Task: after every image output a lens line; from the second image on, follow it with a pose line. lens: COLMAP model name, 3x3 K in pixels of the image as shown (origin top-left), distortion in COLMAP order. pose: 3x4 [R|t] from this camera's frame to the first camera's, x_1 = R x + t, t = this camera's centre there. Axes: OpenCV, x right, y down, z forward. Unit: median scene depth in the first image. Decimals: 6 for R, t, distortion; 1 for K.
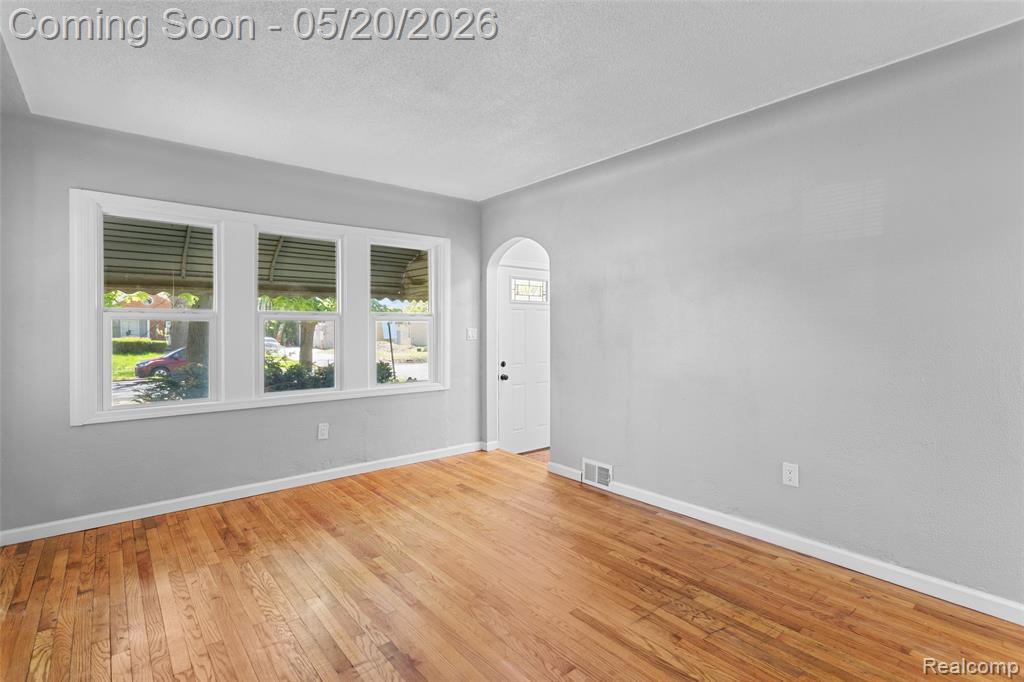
lens RADIAL K [[491.4, 0, 512.0], [0, 491.4, 341.0], [0, 0, 1]] dist [0.020390, -0.000339]
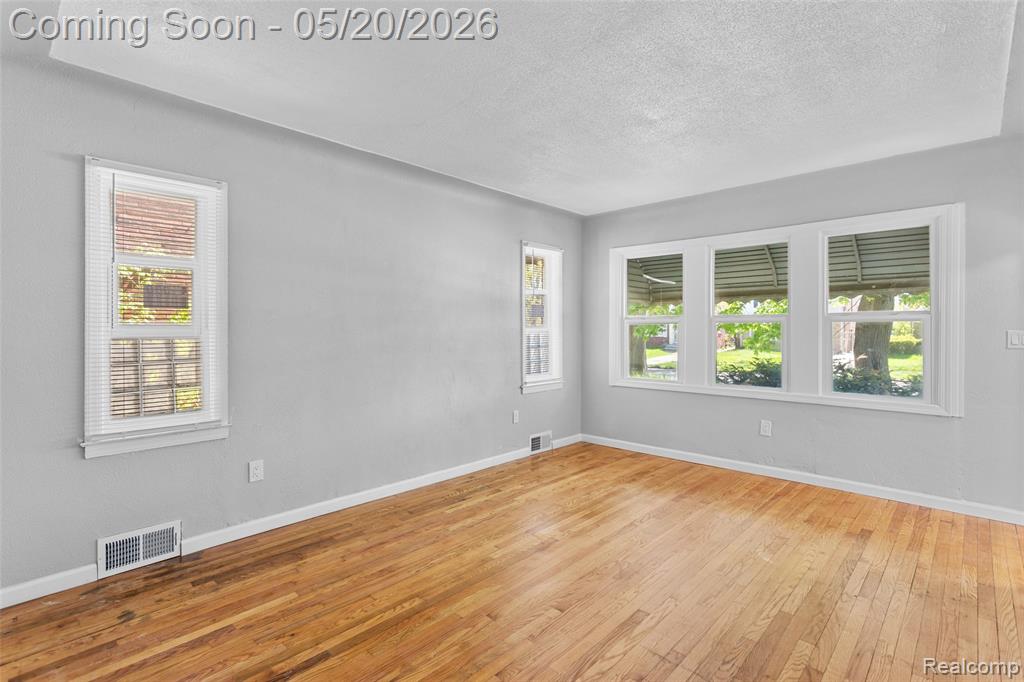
lens RADIAL K [[496.8, 0, 512.0], [0, 496.8, 341.0], [0, 0, 1]] dist [0.010281, 0.000442]
pose [[0.128606, 0.022848, -0.991433, 0.502994], [-0.032942, 0.999281, 0.018755, -0.002391], [0.991148, 0.030248, 0.129266, 0.280033]]
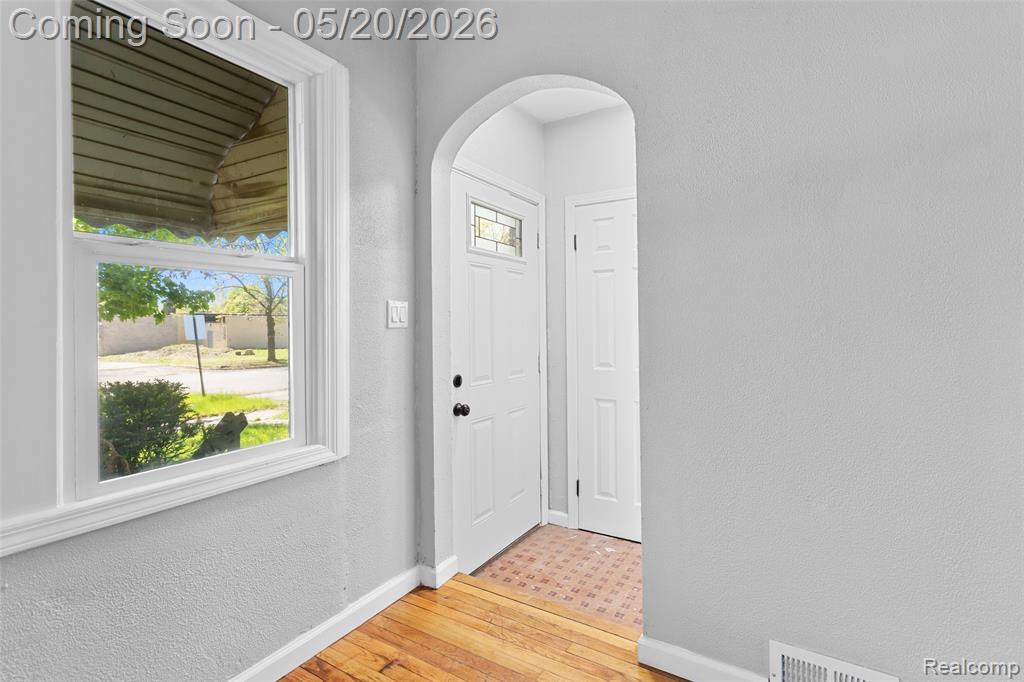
lens RADIAL K [[488.6, 0, 510.2], [0, 488.6, 325.3], [0, 0, 1]] dist [0.000666, 0.000640]
pose [[0.948118, -0.006788, 0.317847, -0.131458], [0.016469, 0.999478, -0.027781, 0.008983], [-0.317492, 0.031574, 0.947735, 0.609429]]
